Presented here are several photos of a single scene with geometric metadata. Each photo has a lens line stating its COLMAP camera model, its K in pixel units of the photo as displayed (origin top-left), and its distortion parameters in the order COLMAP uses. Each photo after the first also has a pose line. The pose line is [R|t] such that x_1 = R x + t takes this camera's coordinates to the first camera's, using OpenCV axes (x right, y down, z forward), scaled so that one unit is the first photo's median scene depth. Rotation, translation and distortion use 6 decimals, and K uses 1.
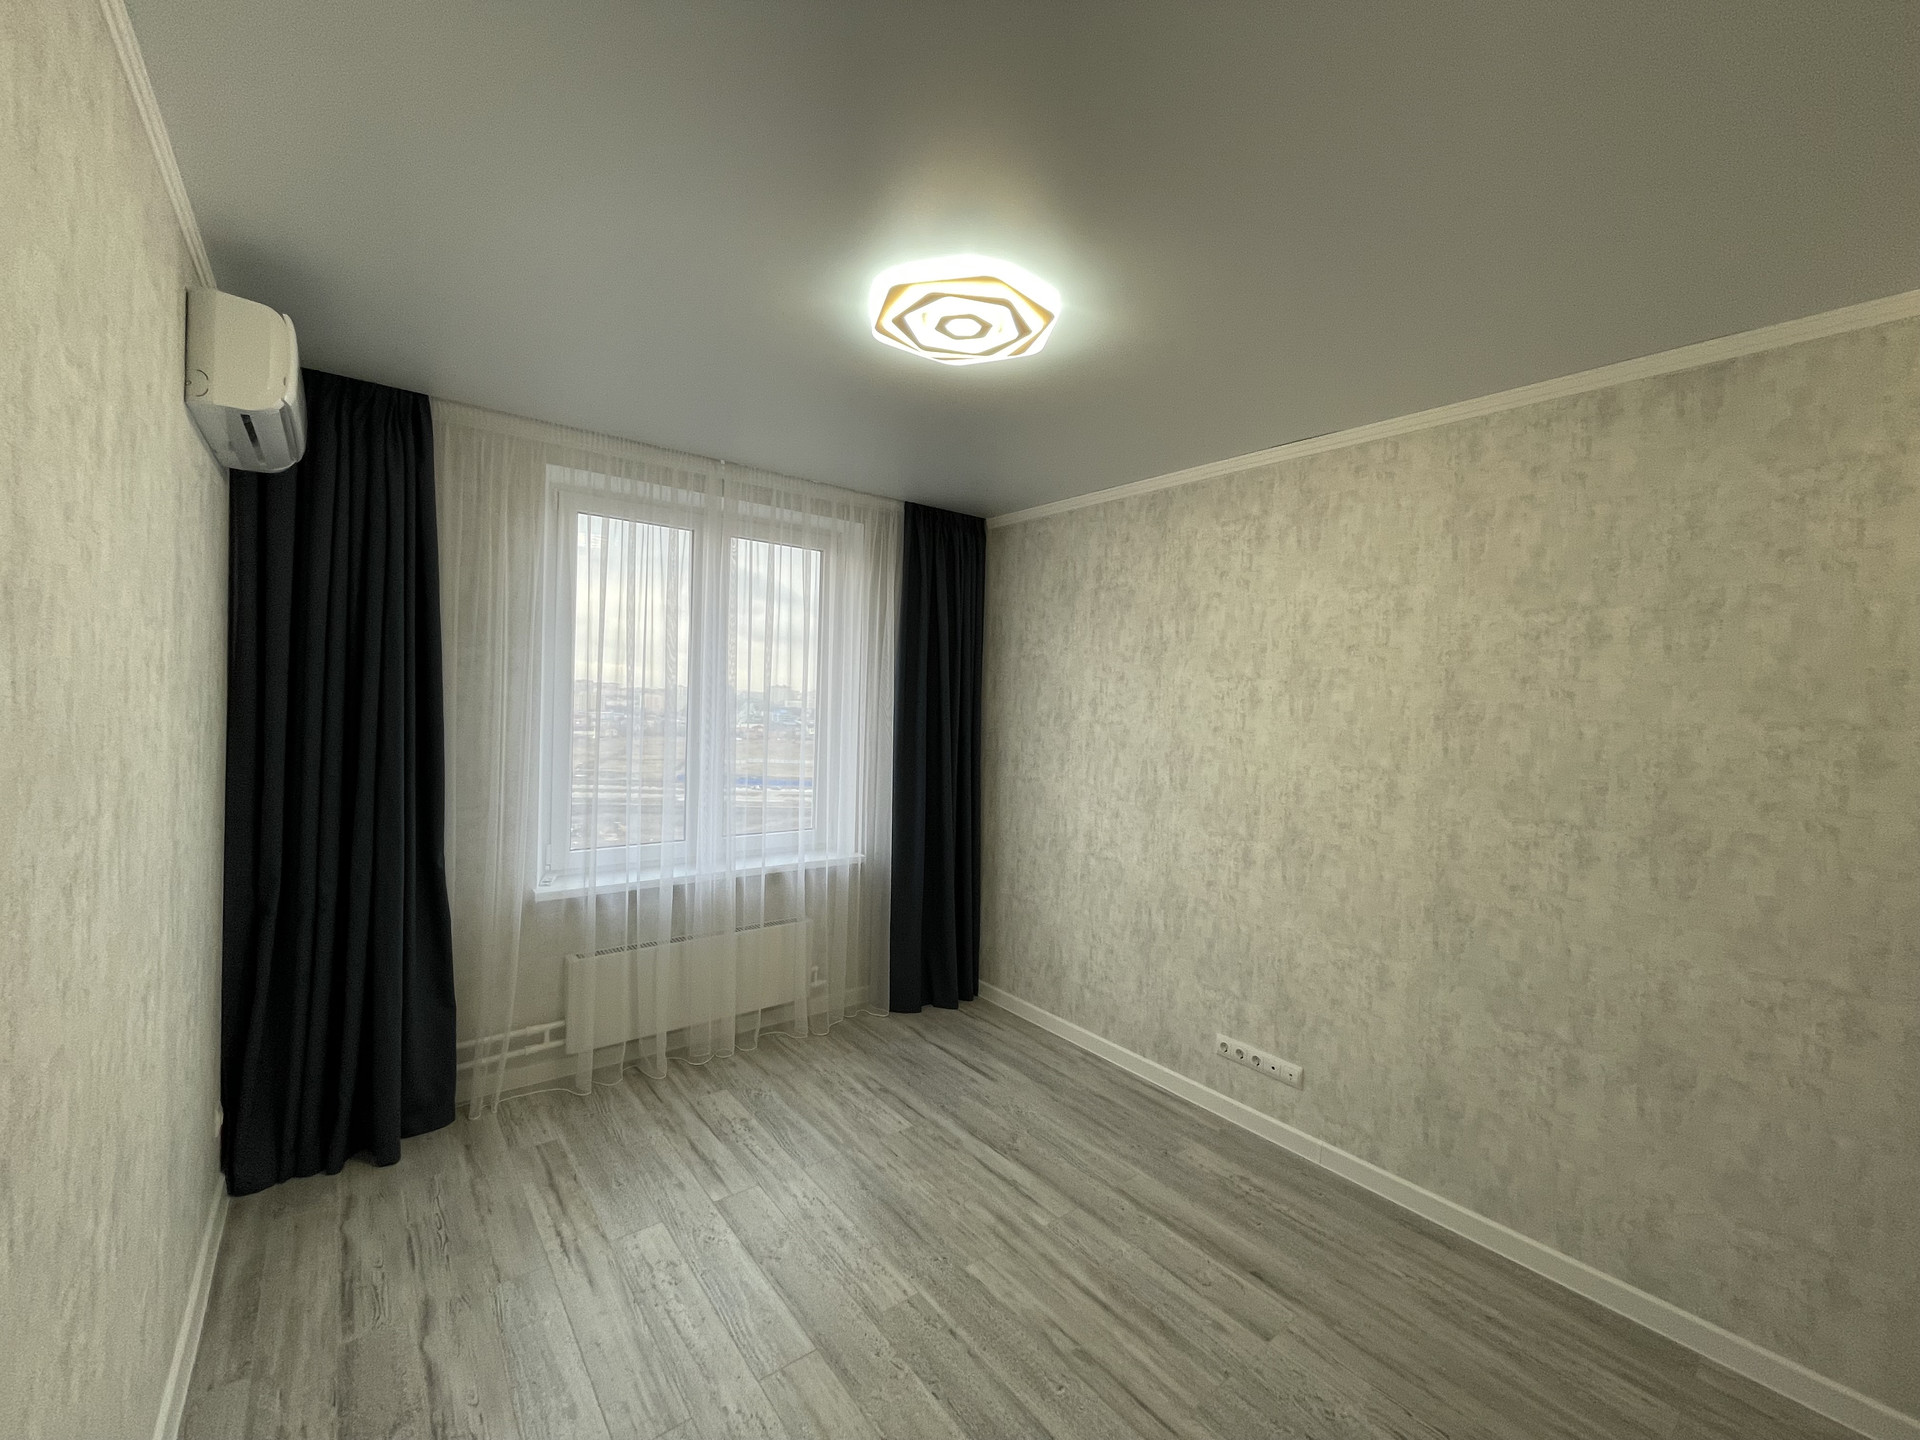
lens RADIAL K [[775.2, 0, 958.7], [0, 775.2, 714.7], [0, 0, 1]] dist [-0.006165, 0.001380]
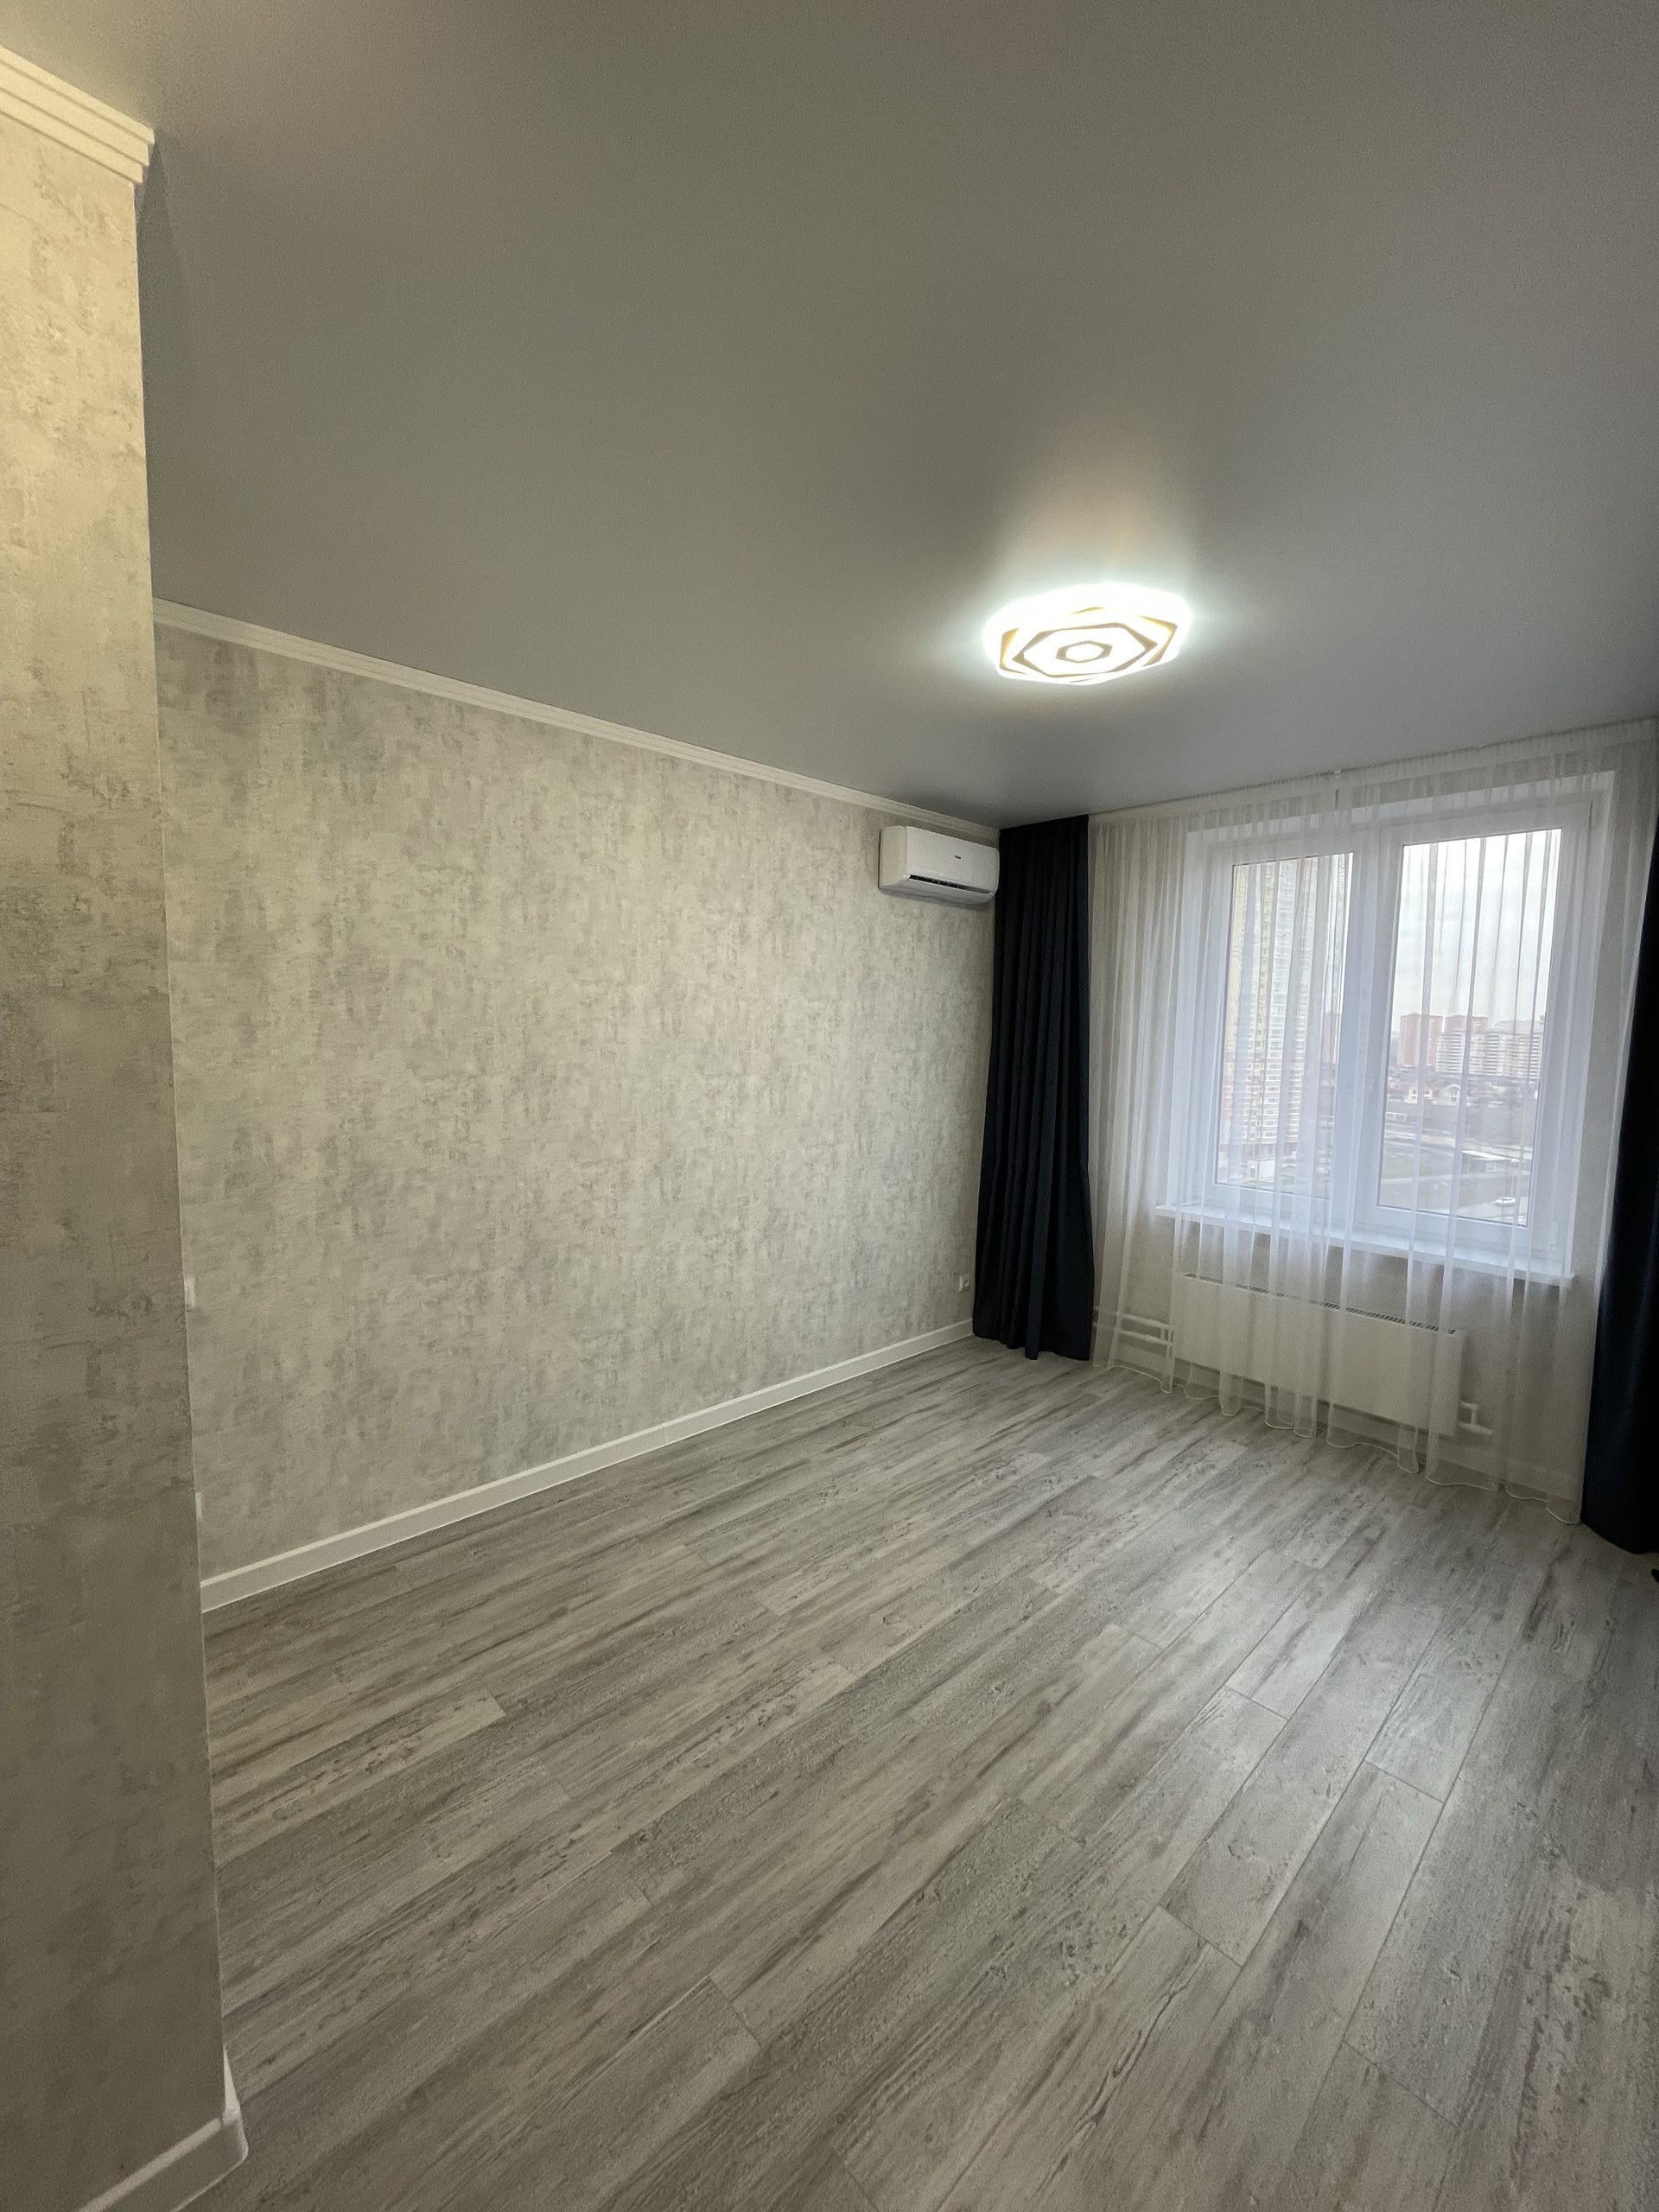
lens RADIAL K [[893.1, 0, 840.7], [0, 893.1, 1109.3], [0, 0, 1]] dist [-0.006165, 0.001380]
pose [[0.097764, 0.061153, -0.993329, 0.795307], [-0.038668, 0.997590, 0.057610, 0.024267], [0.994458, 0.032778, 0.099893, 0.412649]]
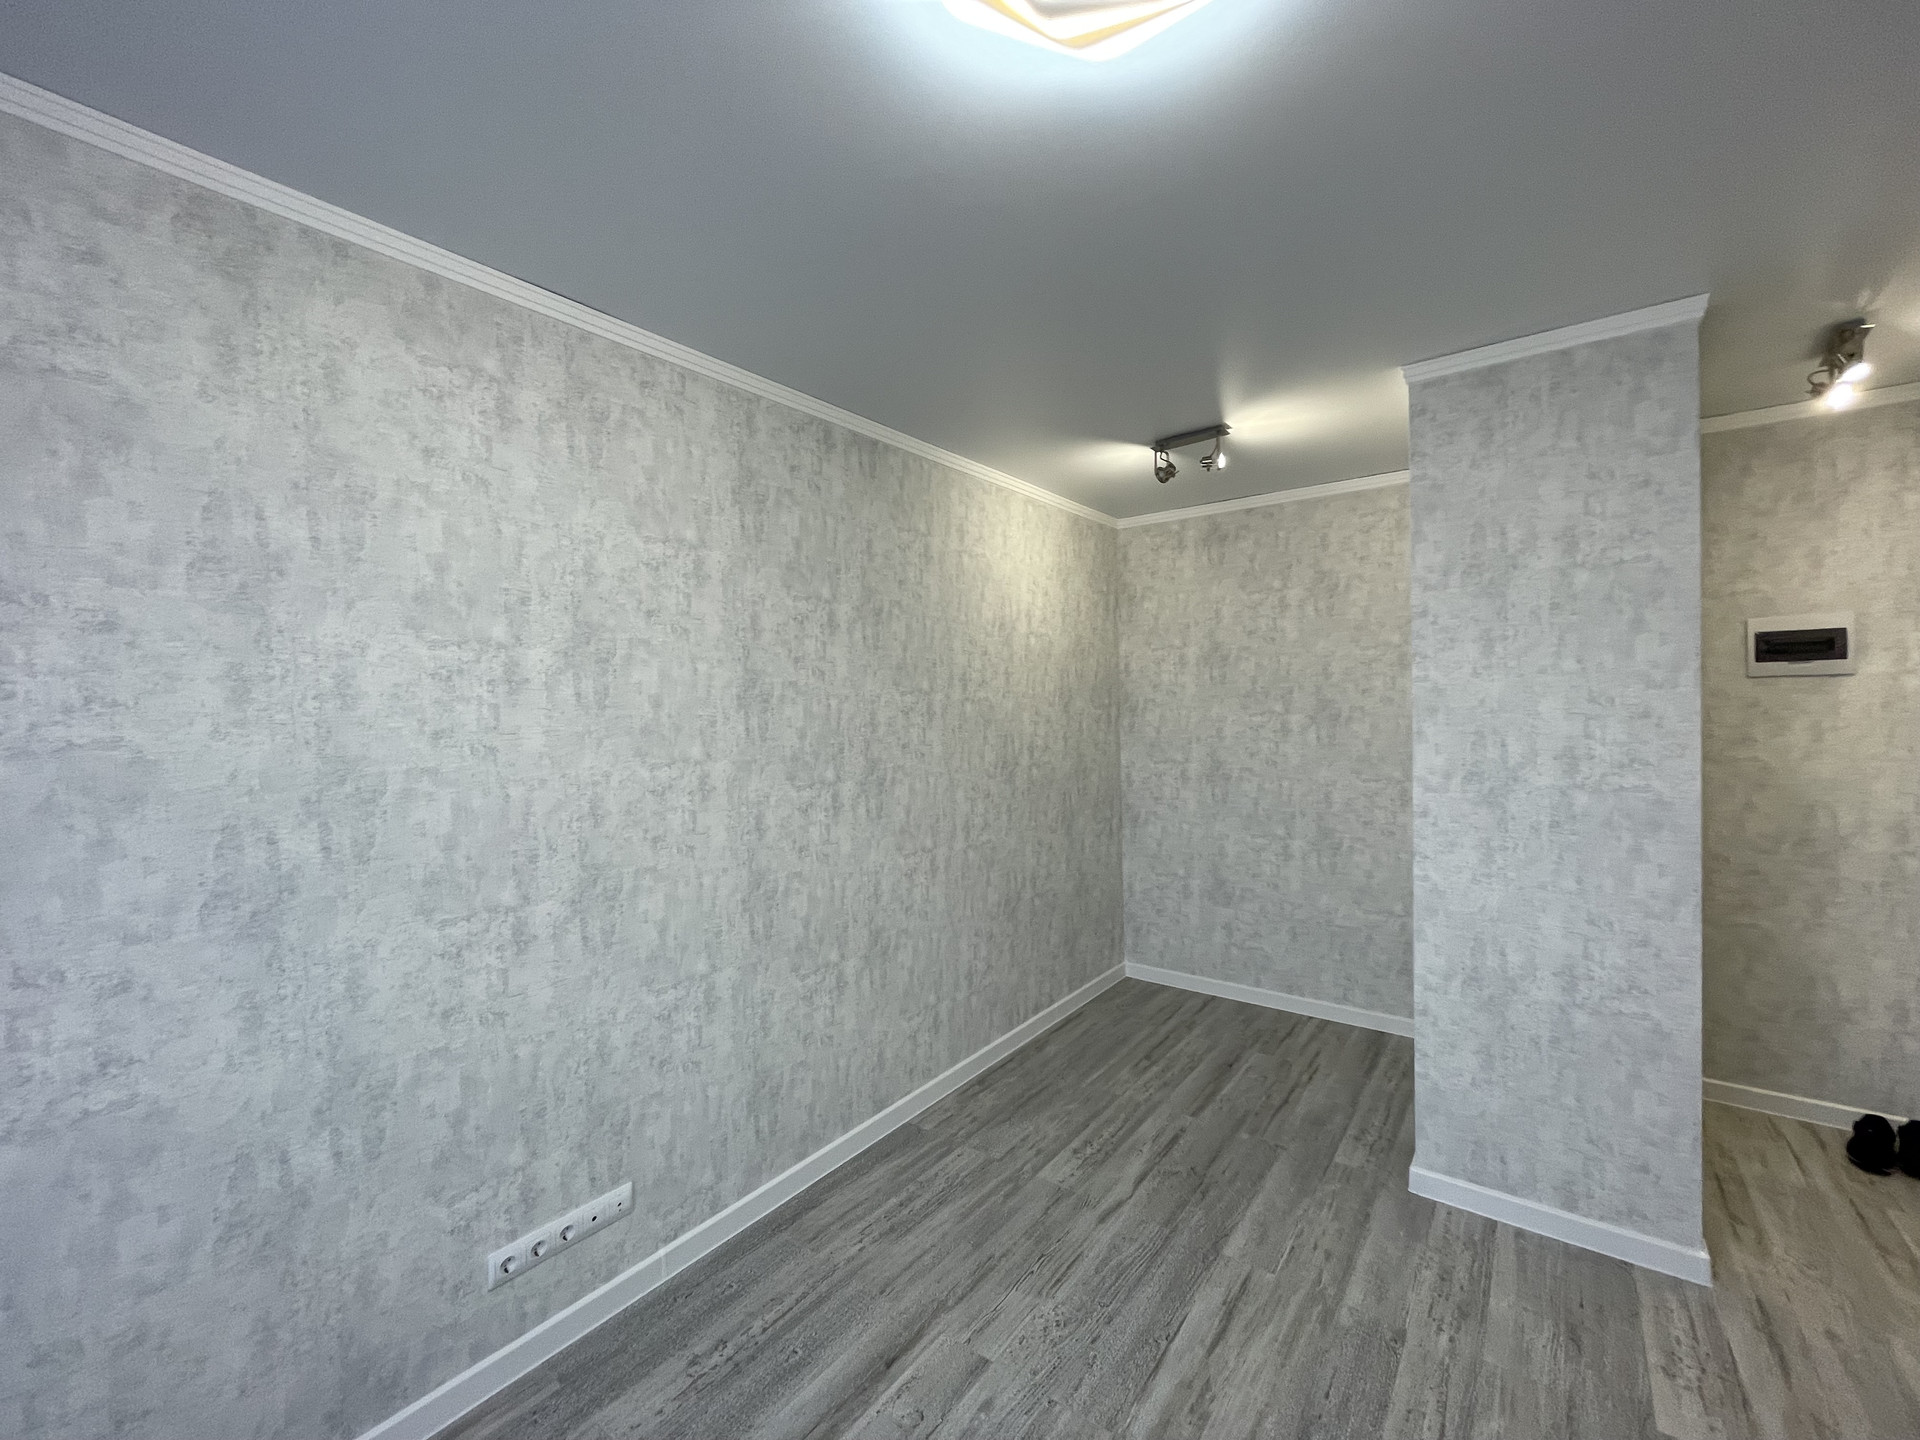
lens RADIAL K [[775.2, 0, 956.5], [0, 775.2, 717.7], [0, 0, 1]] dist [-0.006165, 0.001380]
pose [[-0.241938, -0.046283, 0.969187, -0.319591], [0.029269, 0.998059, 0.054968, -0.013618], [-0.969850, 0.041666, -0.240114, 0.854015]]
